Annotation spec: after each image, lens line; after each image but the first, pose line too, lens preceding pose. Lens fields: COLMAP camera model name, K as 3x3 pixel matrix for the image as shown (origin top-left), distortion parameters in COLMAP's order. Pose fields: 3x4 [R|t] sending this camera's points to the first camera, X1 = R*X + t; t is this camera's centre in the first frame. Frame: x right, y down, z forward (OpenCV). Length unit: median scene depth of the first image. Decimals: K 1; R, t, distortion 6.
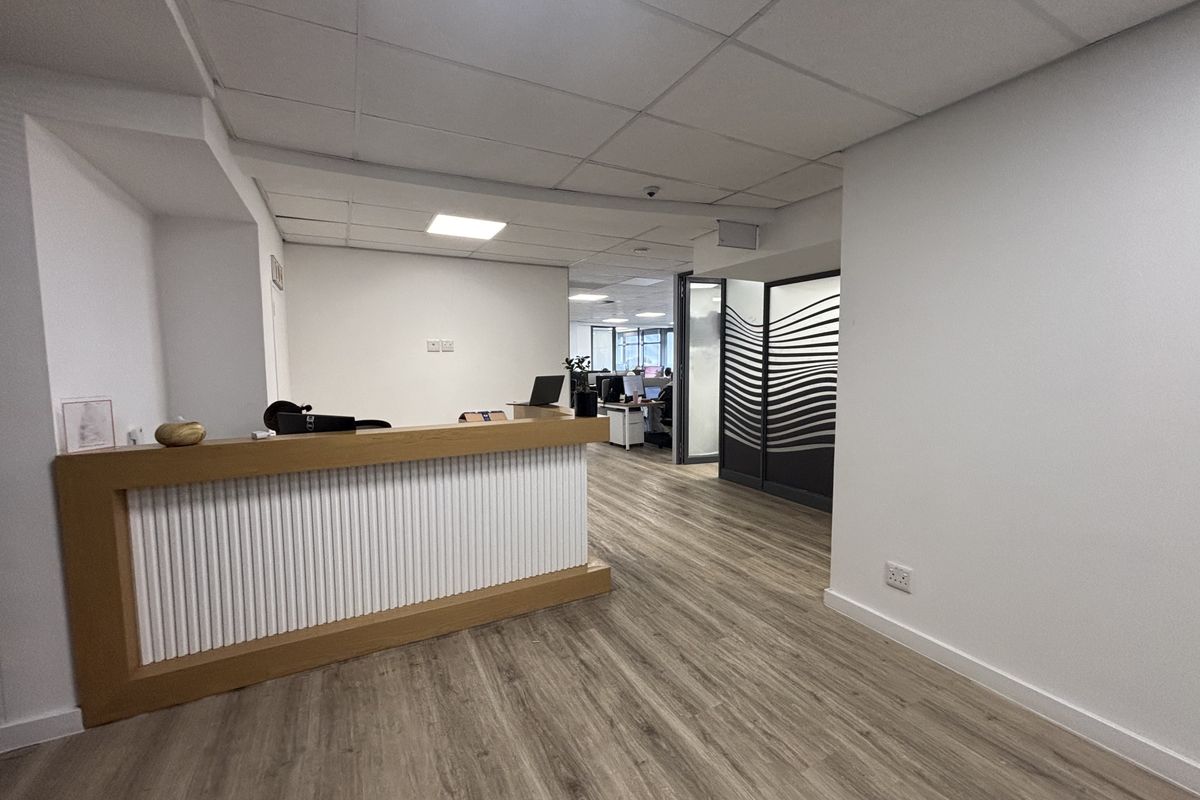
lens RADIAL K [[470.1, 0, 595.6], [0, 470.1, 395.9], [0, 0, 1]] dist [-0.001477, -0.000360]
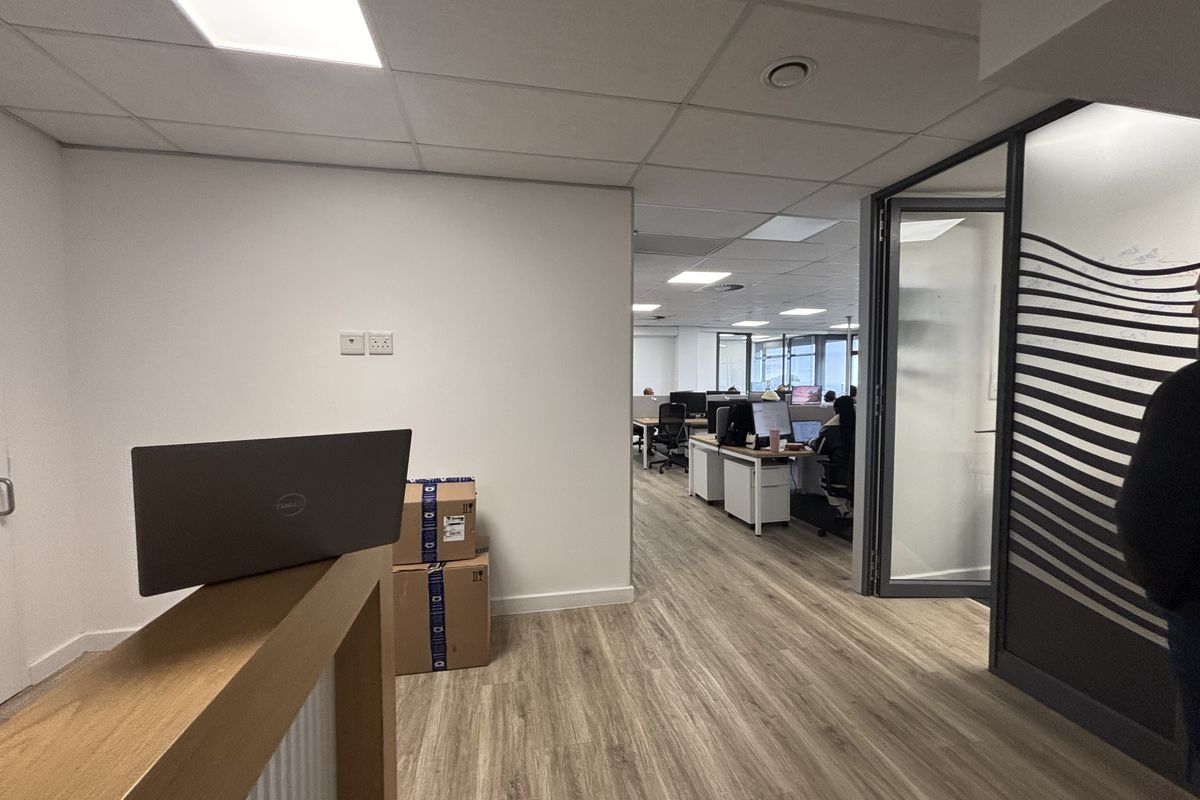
lens RADIAL K [[470.1, 0, 595.6], [0, 470.1, 395.9], [0, 0, 1]] dist [-0.001477, -0.000360]
pose [[0.957928, 0.018976, -0.286379, 0.037246], [-0.029672, 0.999013, -0.033056, -0.025161], [0.285469, 0.040163, 0.957546, 0.369556]]
